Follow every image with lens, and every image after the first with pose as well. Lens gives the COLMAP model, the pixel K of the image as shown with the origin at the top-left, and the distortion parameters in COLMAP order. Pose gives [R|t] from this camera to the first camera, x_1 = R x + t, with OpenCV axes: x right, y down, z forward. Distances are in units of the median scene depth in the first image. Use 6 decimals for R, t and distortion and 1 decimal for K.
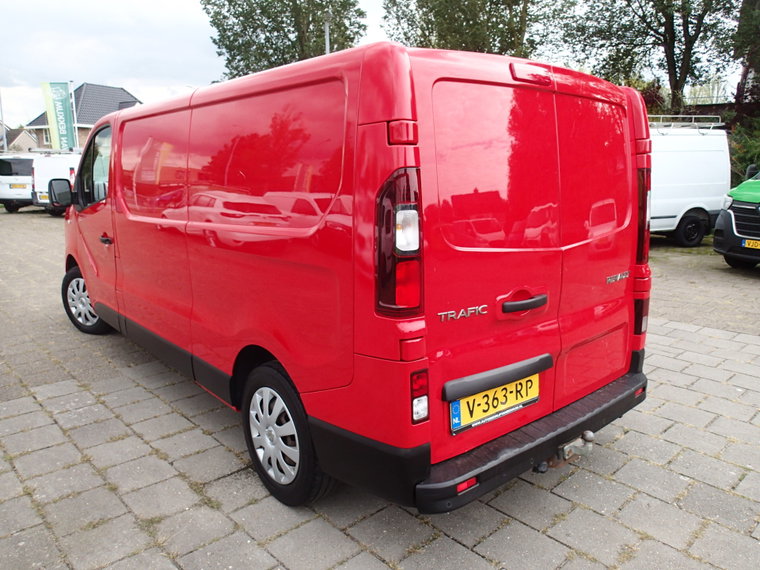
lens RADIAL K [[567.0, 0, 380.0], [0, 567.0, 285.0], [0, 0, 1]] dist [0.002856, -0.002798]
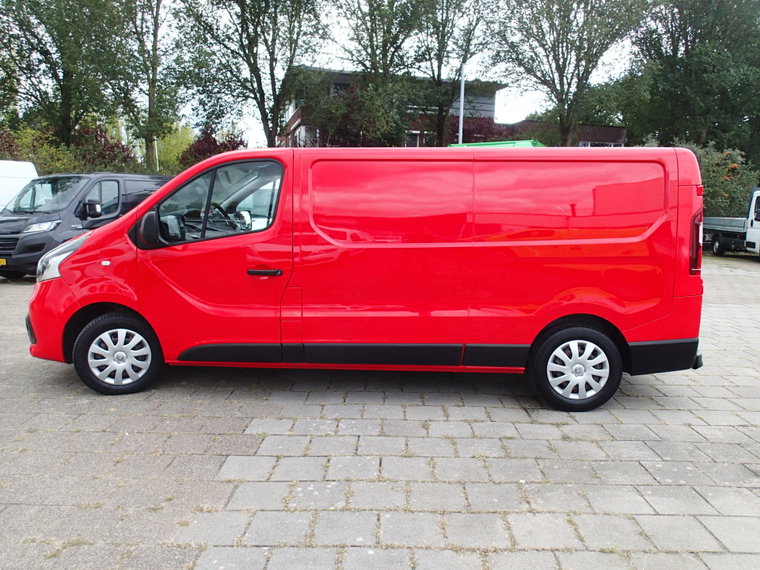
lens RADIAL K [[564.9, 0, 386.0], [0, 564.9, 279.8], [0, 0, 1]] dist [0.004793, -0.008884]
pose [[0.694178, -0.082601, 0.715048, -1.878232], [0.131824, 0.991182, -0.013477, -0.041477], [-0.707629, 0.103616, 0.698945, 0.270168]]
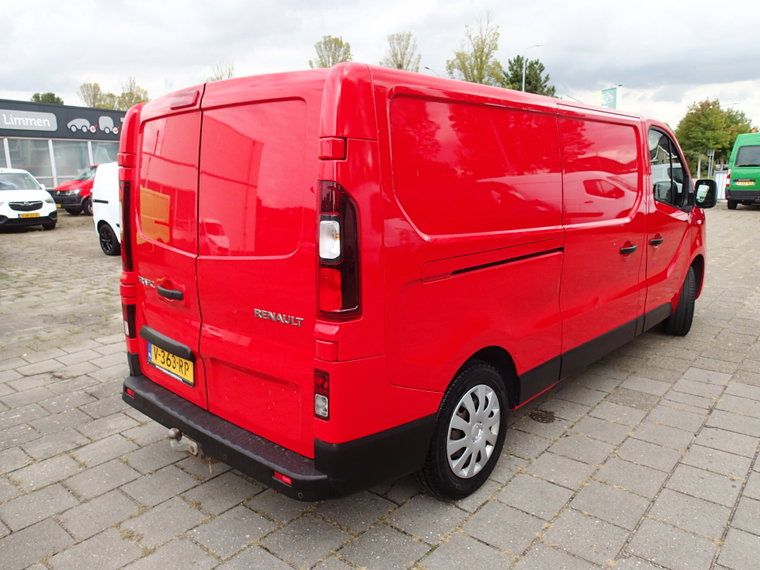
lens RADIAL K [[564.9, 0, 386.0], [0, 564.9, 279.8], [0, 0, 1]] dist [0.004793, -0.008884]
pose [[0.123642, 0.187950, -0.974365, 1.424142], [-0.182412, 0.969472, 0.163859, -0.265043], [0.975417, 0.157476, 0.154152, 1.202236]]
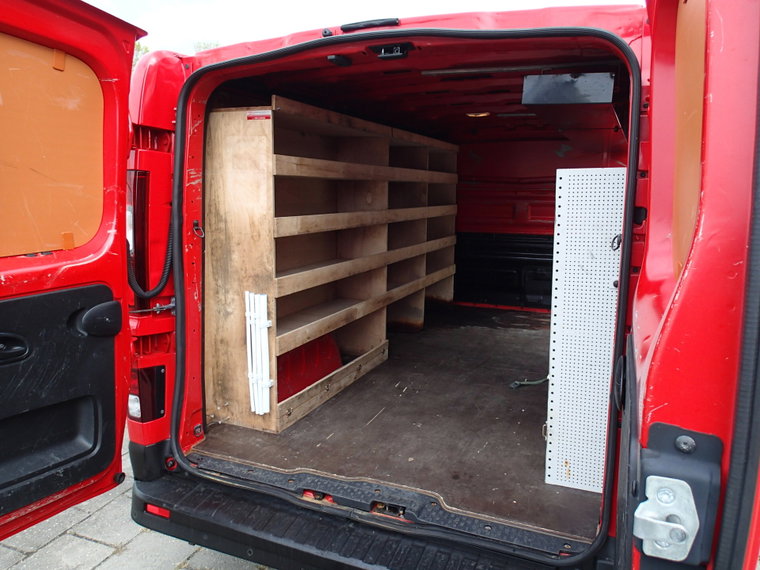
lens RADIAL K [[564.9, 0, 386.0], [0, 564.9, 279.8], [0, 0, 1]] dist [0.004793, -0.008884]
pose [[0.445316, 0.148839, -0.882916, 0.935828], [-0.182315, 0.980501, 0.073336, -0.134565], [0.876616, 0.128311, 0.463768, 0.745423]]
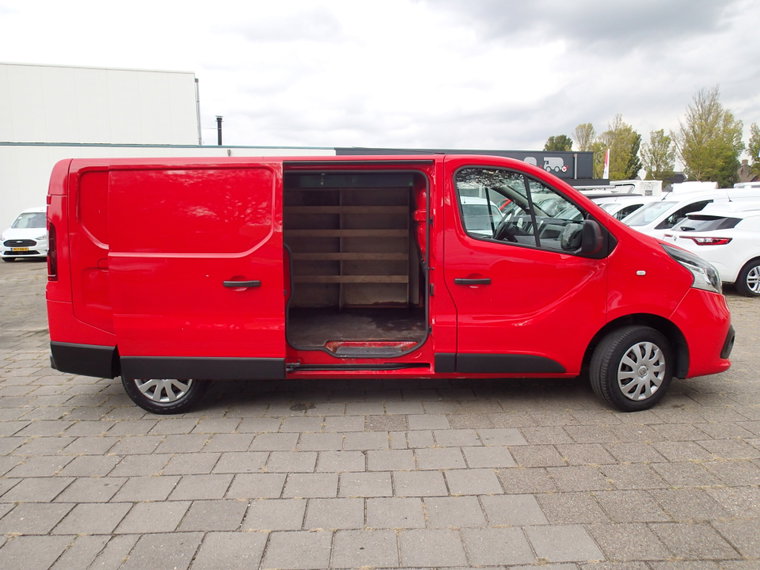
lens RADIAL K [[564.9, 0, 386.0], [0, 564.9, 279.8], [0, 0, 1]] dist [0.004793, -0.008884]
pose [[-0.658306, 0.102116, -0.745792, 1.232964], [-0.136773, 0.958038, 0.251906, -0.657961], [0.740221, 0.267835, -0.616715, 3.184109]]
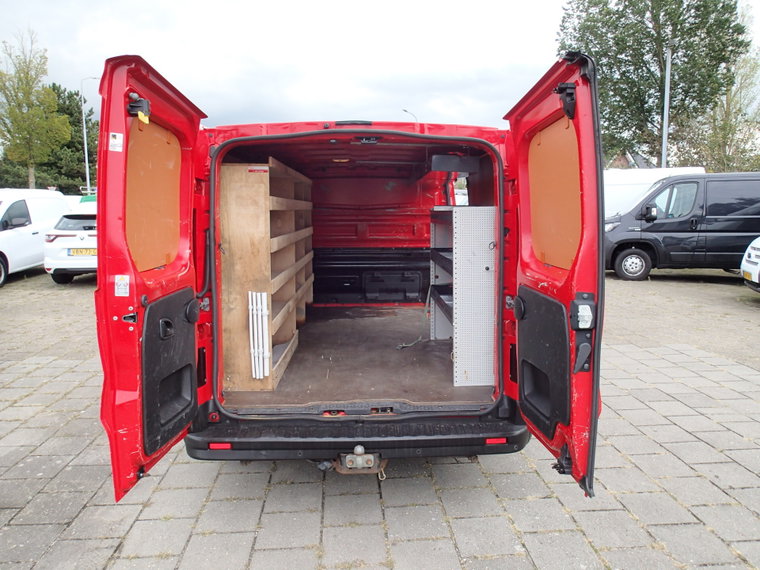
lens RADIAL K [[564.9, 0, 386.0], [0, 564.9, 279.8], [0, 0, 1]] dist [0.004793, -0.008884]
pose [[0.783851, 0.081365, -0.615595, 1.071007], [-0.123710, 0.991967, -0.026411, -0.039686], [0.608501, 0.096857, 0.787620, 0.145713]]
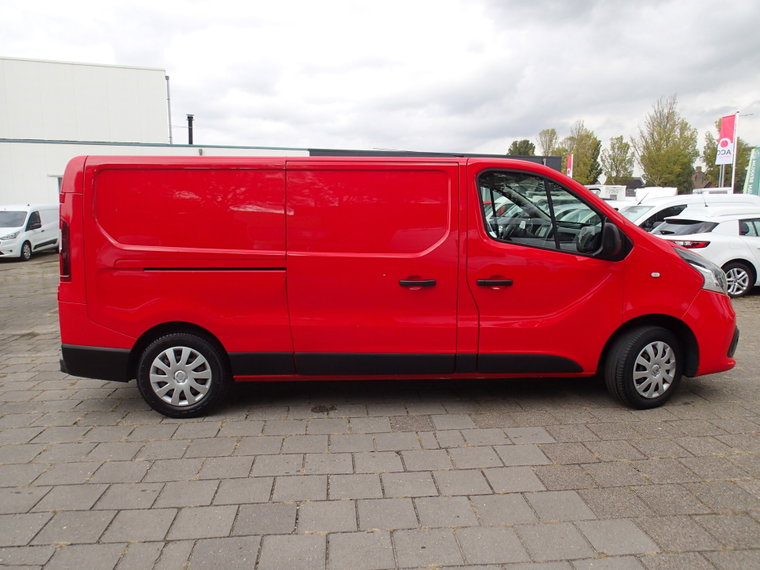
lens RADIAL K [[564.9, 0, 386.0], [0, 564.9, 279.8], [0, 0, 1]] dist [0.004793, -0.008884]
pose [[-0.609665, 0.098855, -0.786471, 1.361320], [-0.153397, 0.958722, 0.239418, -0.629842], [0.777675, 0.266607, -0.569336, 3.043216]]
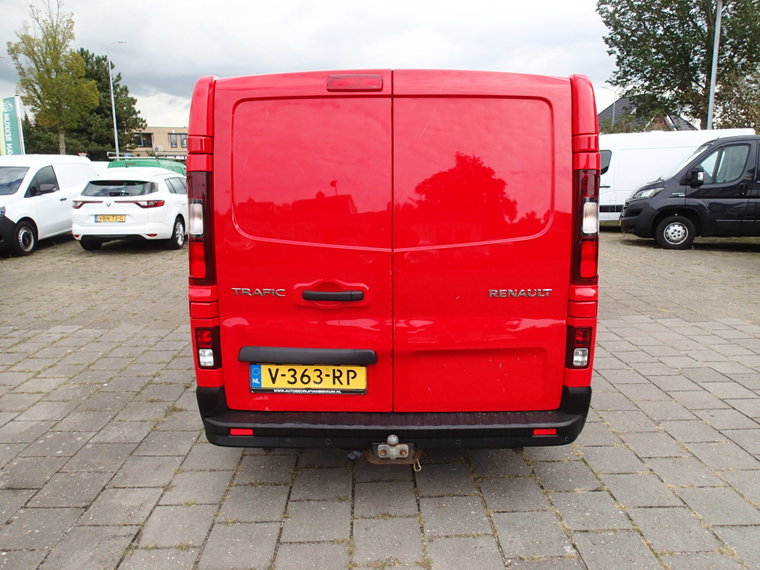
lens RADIAL K [[564.9, 0, 386.0], [0, 564.9, 279.8], [0, 0, 1]] dist [0.004793, -0.008884]
pose [[0.753449, 0.122605, -0.645974, 0.982533], [-0.128429, 0.990979, 0.038291, -0.050058], [0.644841, 0.054112, 0.762399, 0.225370]]
